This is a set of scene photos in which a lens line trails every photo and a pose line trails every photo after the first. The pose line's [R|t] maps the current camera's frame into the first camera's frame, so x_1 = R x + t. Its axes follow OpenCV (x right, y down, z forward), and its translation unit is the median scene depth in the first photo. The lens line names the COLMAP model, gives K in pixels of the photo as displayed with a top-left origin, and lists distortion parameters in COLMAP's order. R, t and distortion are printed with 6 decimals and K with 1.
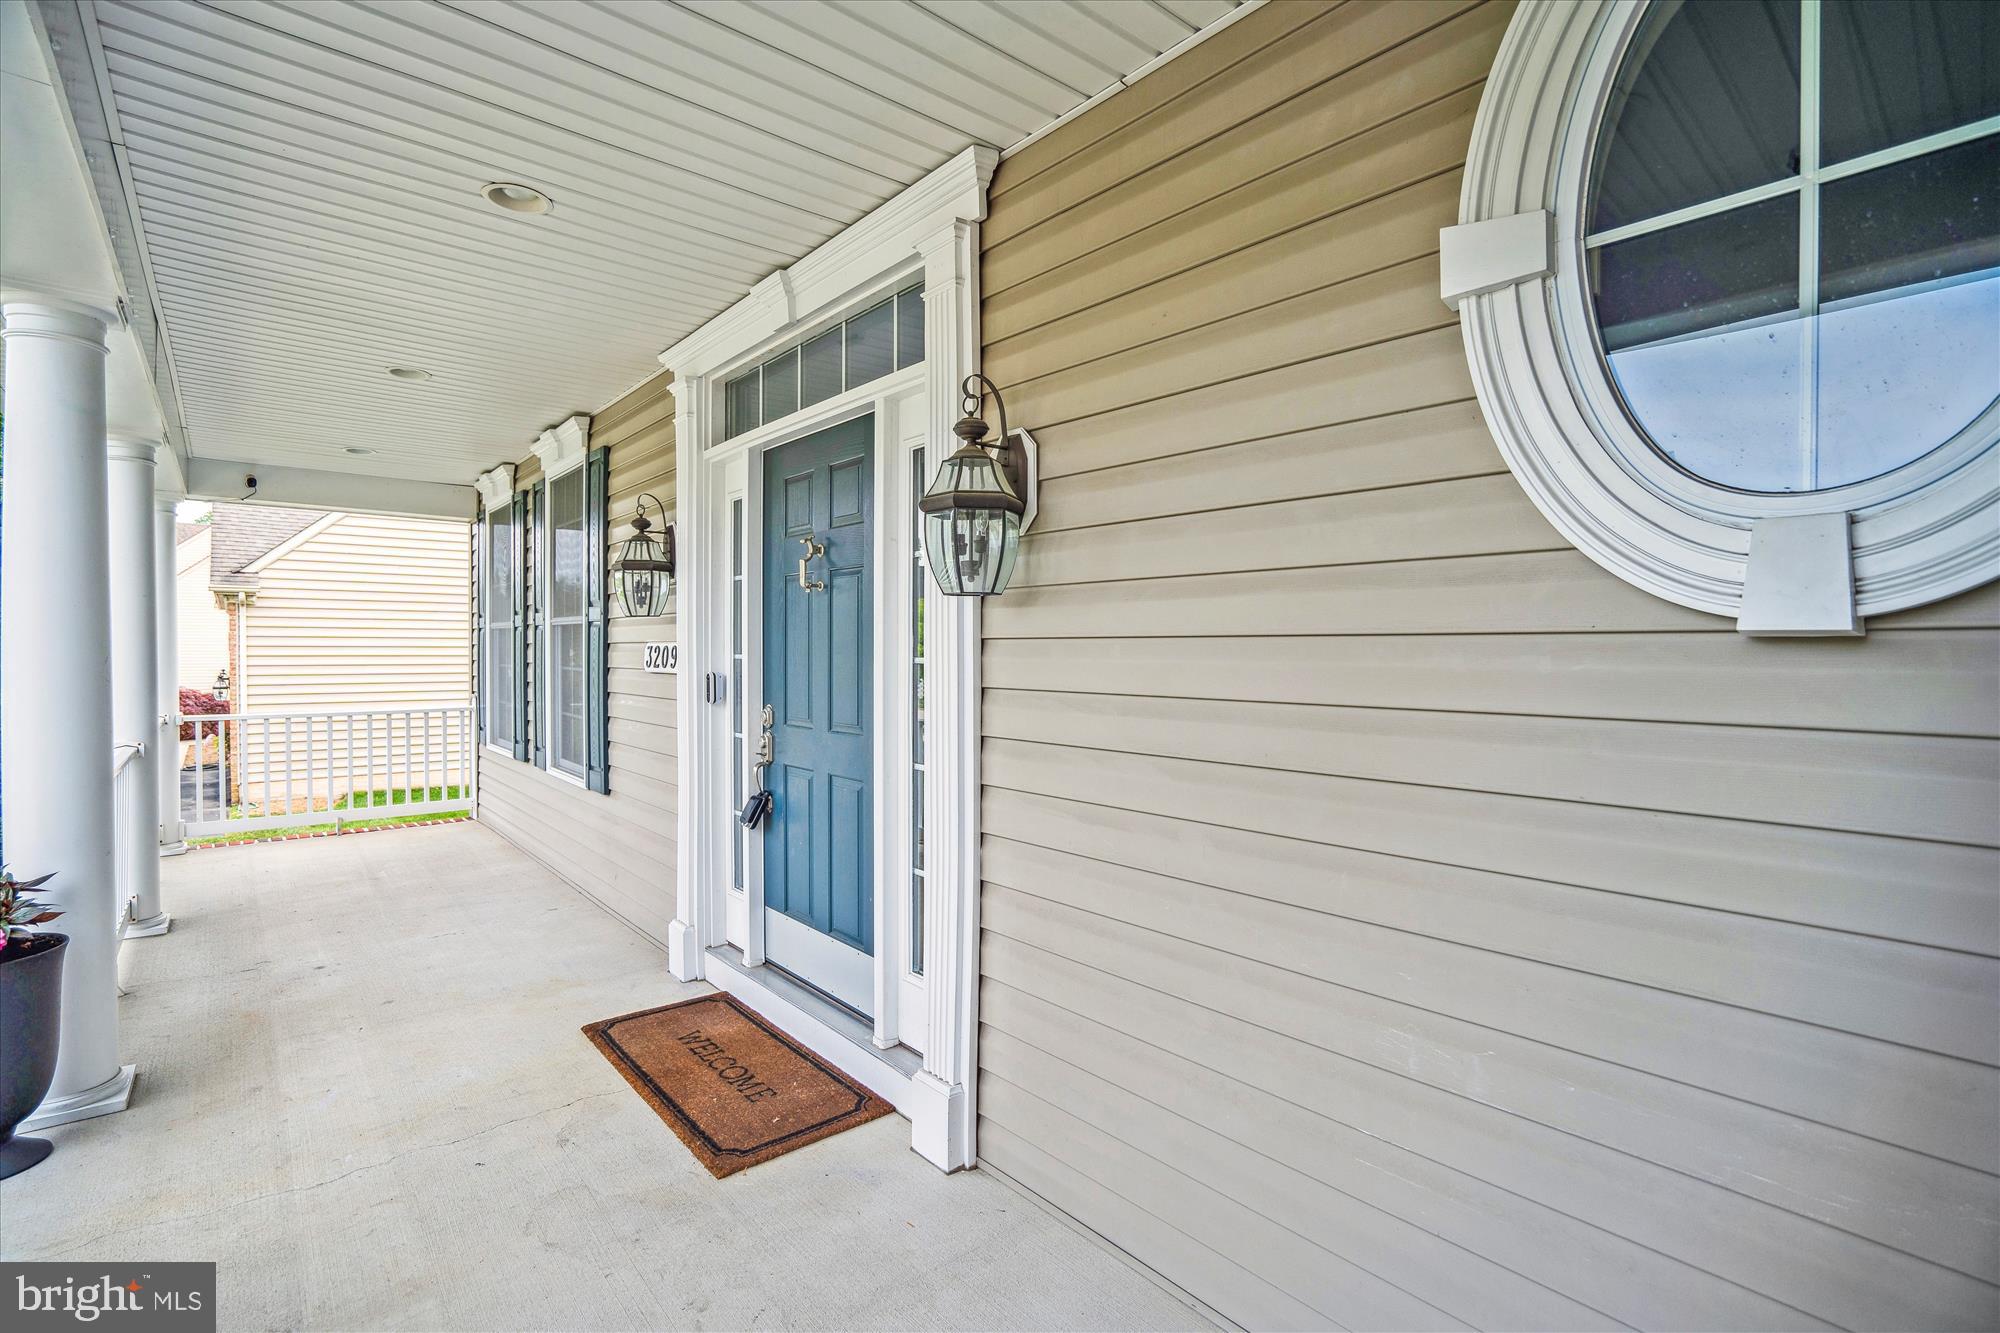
lens RADIAL K [[924.8, 0, 998.5], [0, 924.8, 666.6], [0, 0, 1]] dist [-0.033801, 0.006866]
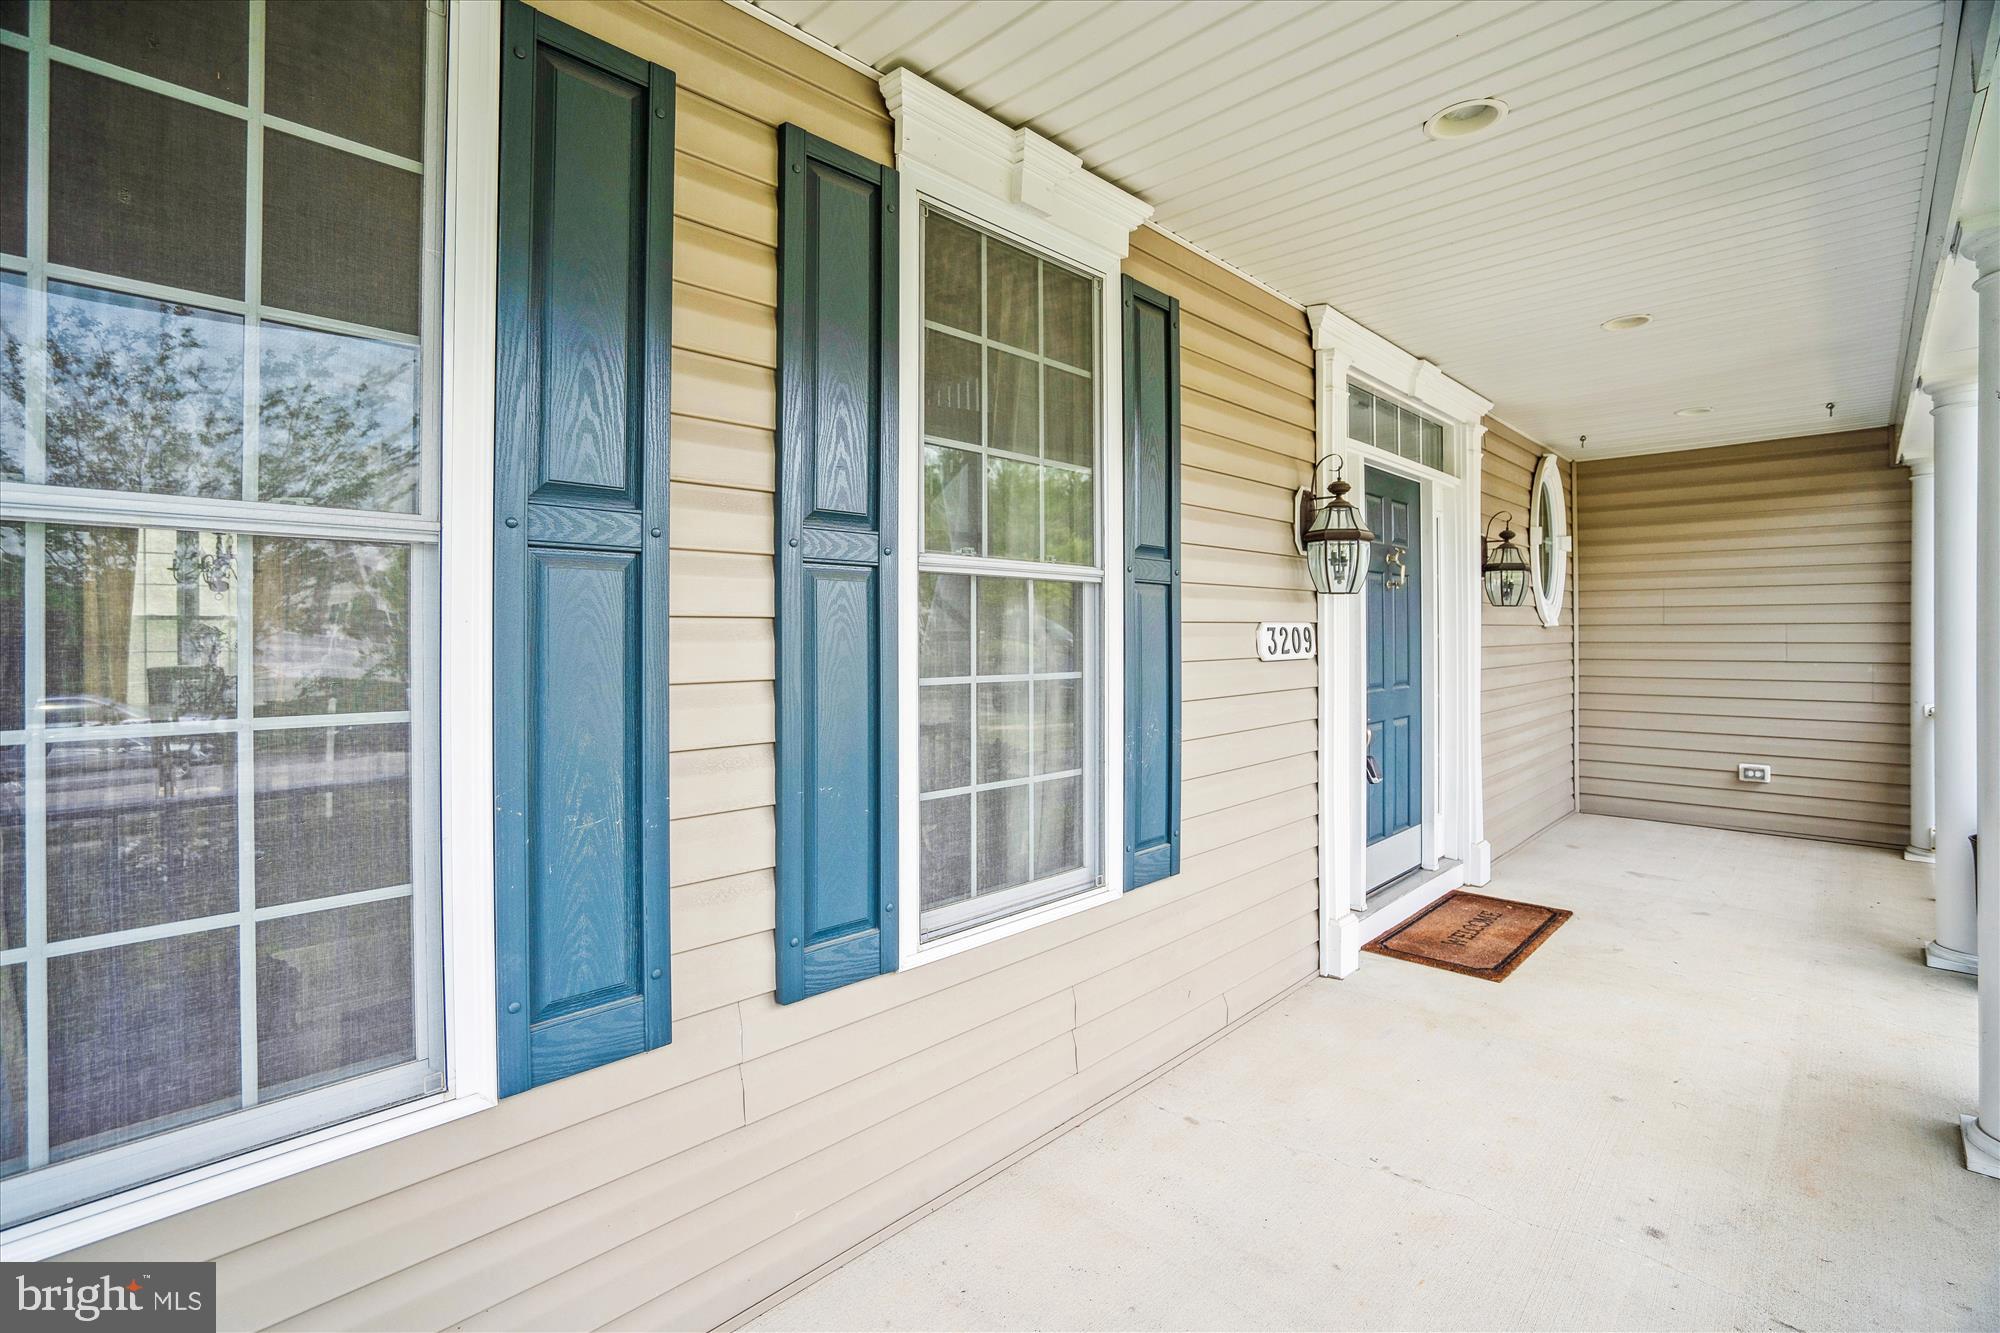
lens RADIAL K [[924.8, 0, 977.7], [0, 924.8, 634.0], [0, 0, 1]] dist [-0.033801, 0.006866]
pose [[-0.096427, -0.000442, 0.995340, -1.194446], [0.024545, 0.999695, 0.002822, -0.025971], [-0.995037, 0.024703, -0.096387, 1.390408]]
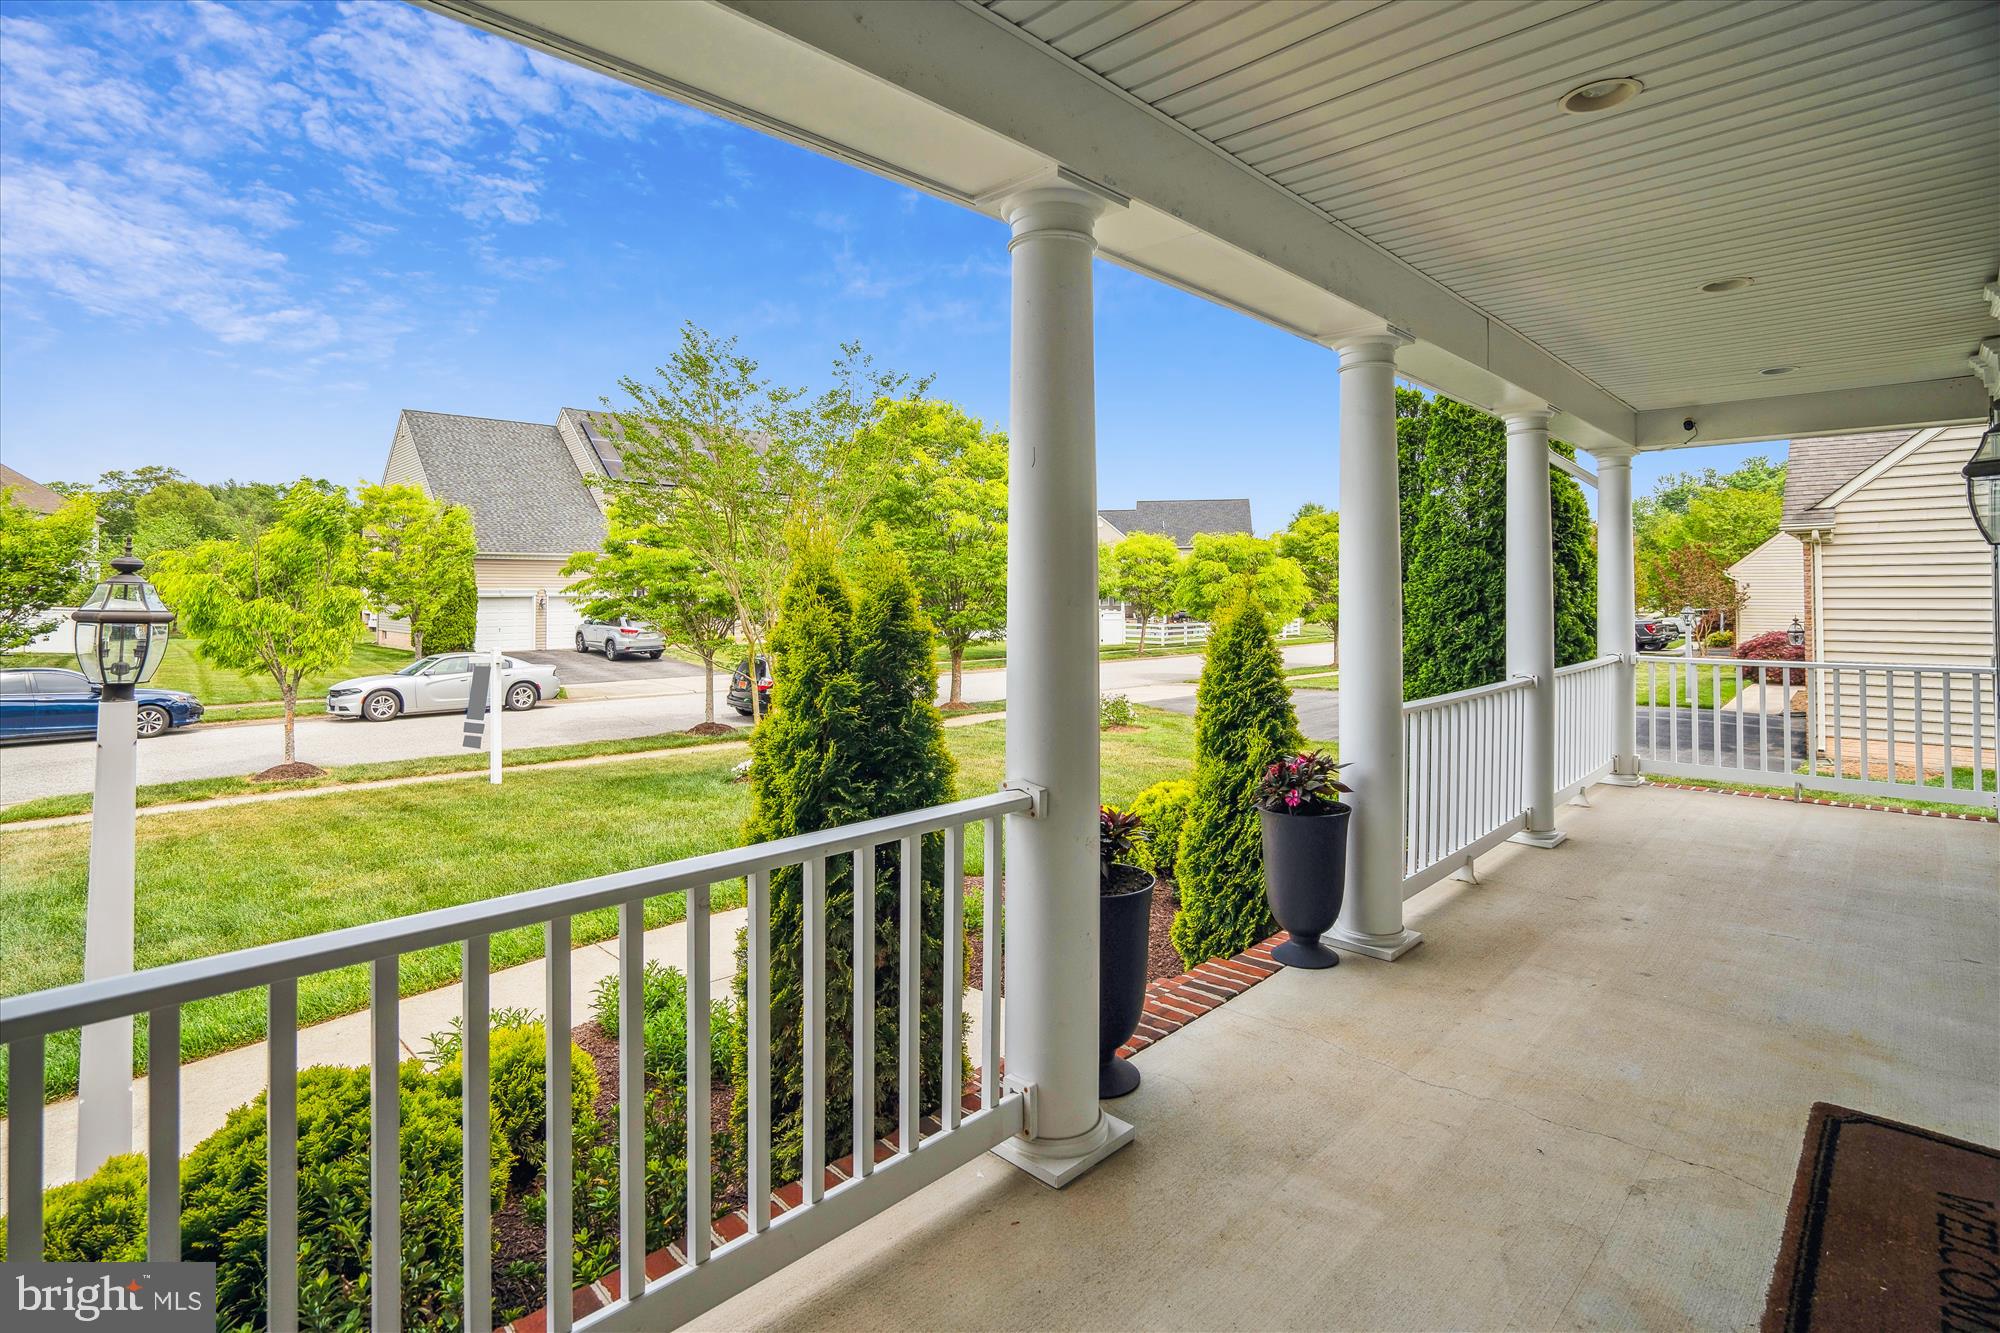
lens RADIAL K [[952.7, 0, 966.5], [0, 952.7, 575.6], [0, 0, 1]] dist [-0.010846, 0.000569]
pose [[0.085721, -0.017343, -0.996168, 0.209732], [-0.017027, 0.999677, -0.018869, -0.007921], [0.996174, 0.018579, 0.085398, 0.189349]]
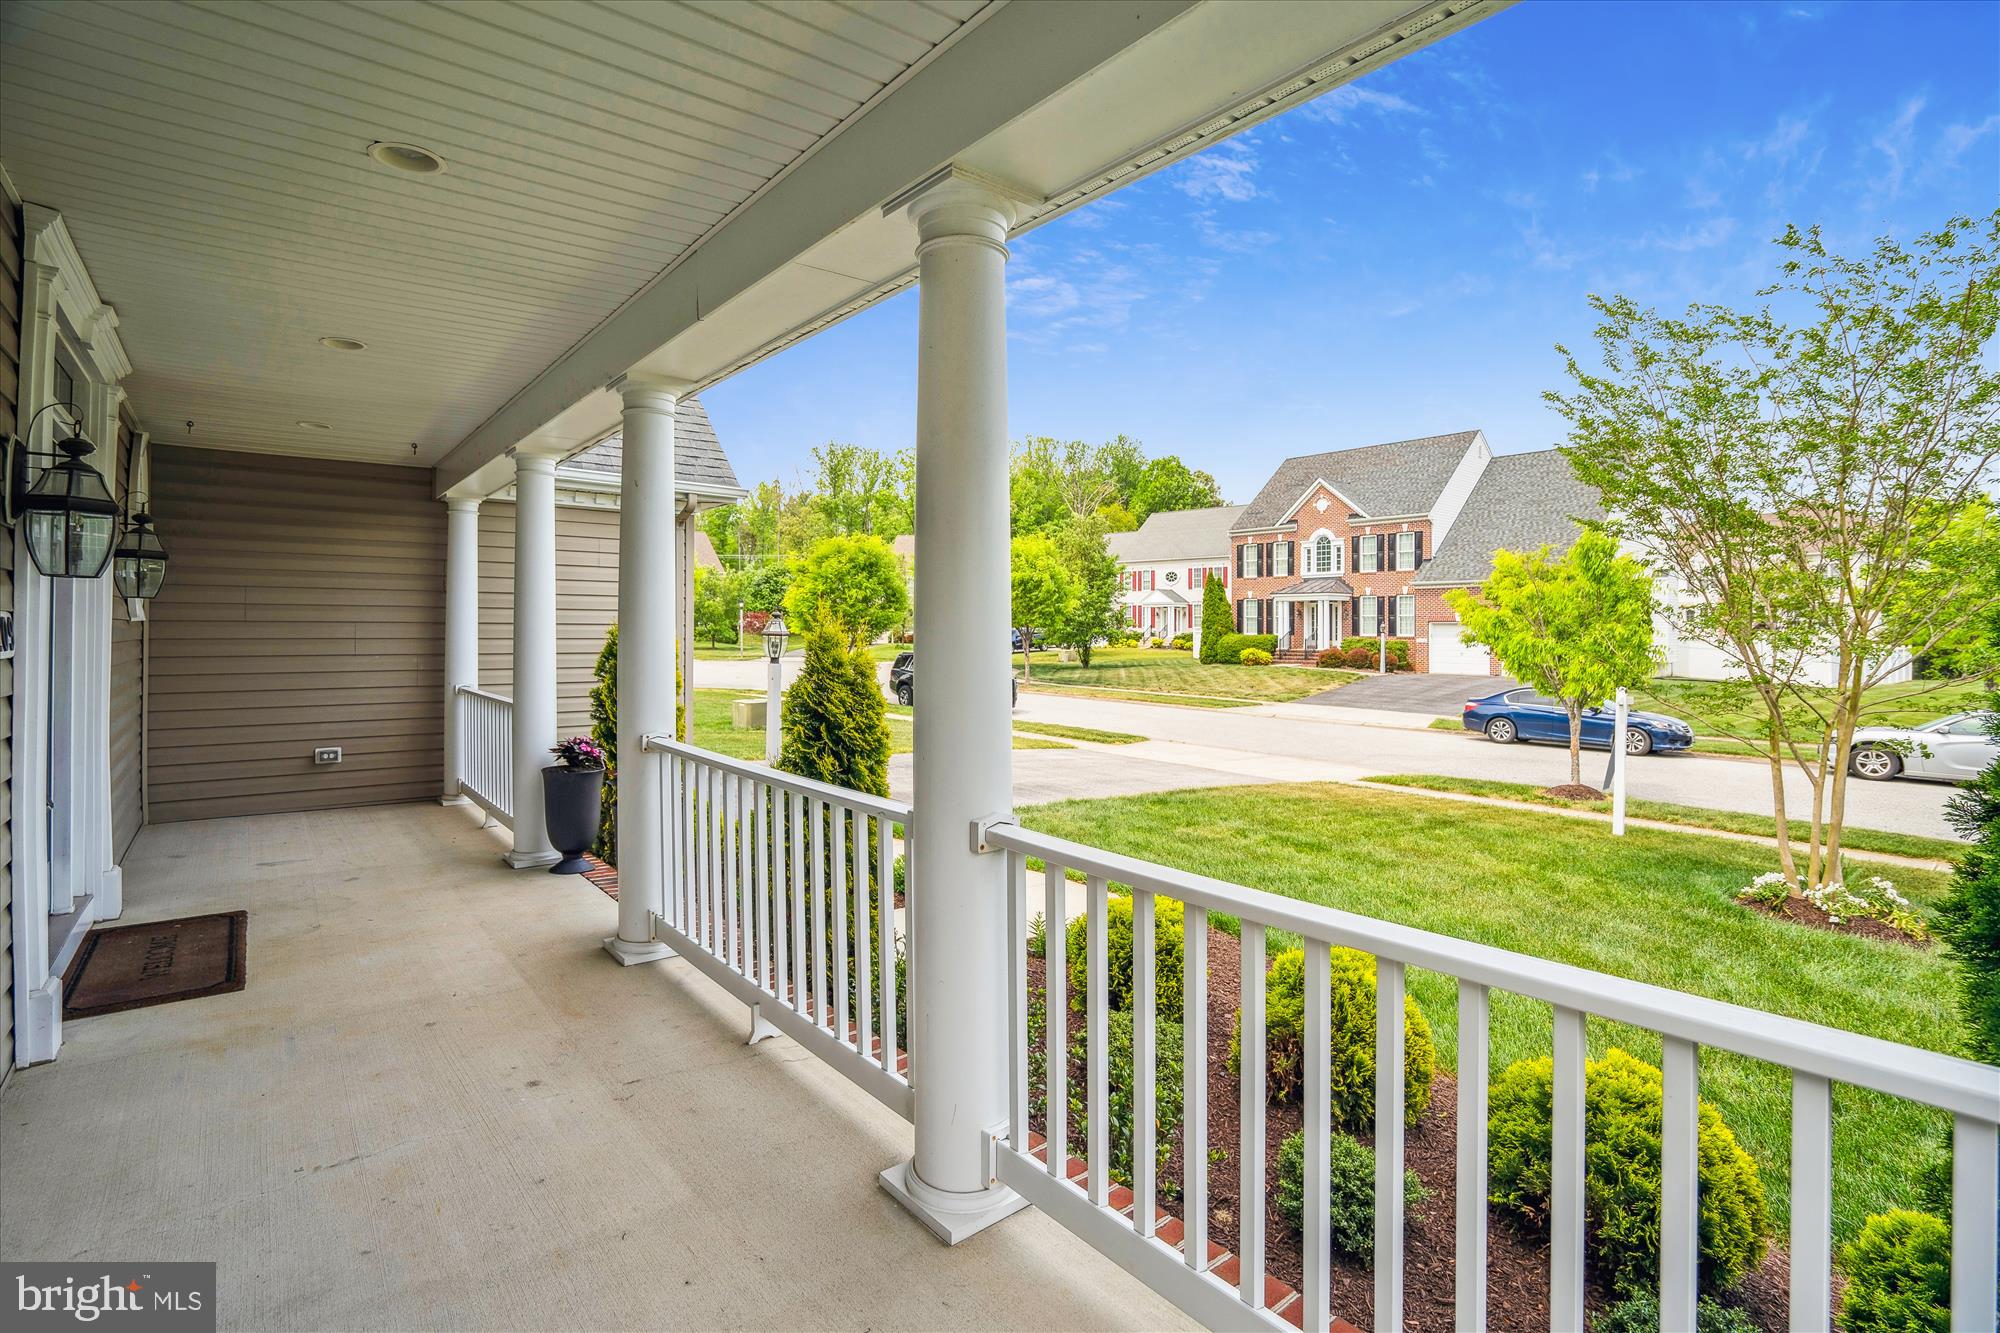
lens RADIAL K [[924.8, 0, 992.2], [0, 924.8, 621.8], [0, 0, 1]] dist [-0.033801, 0.006866]
pose [[-0.999938, -0.003020, 0.010672, -1.072403], [-0.002914, 0.999946, 0.010002, -0.027717], [-0.010701, 0.009970, -0.999893, 1.637296]]
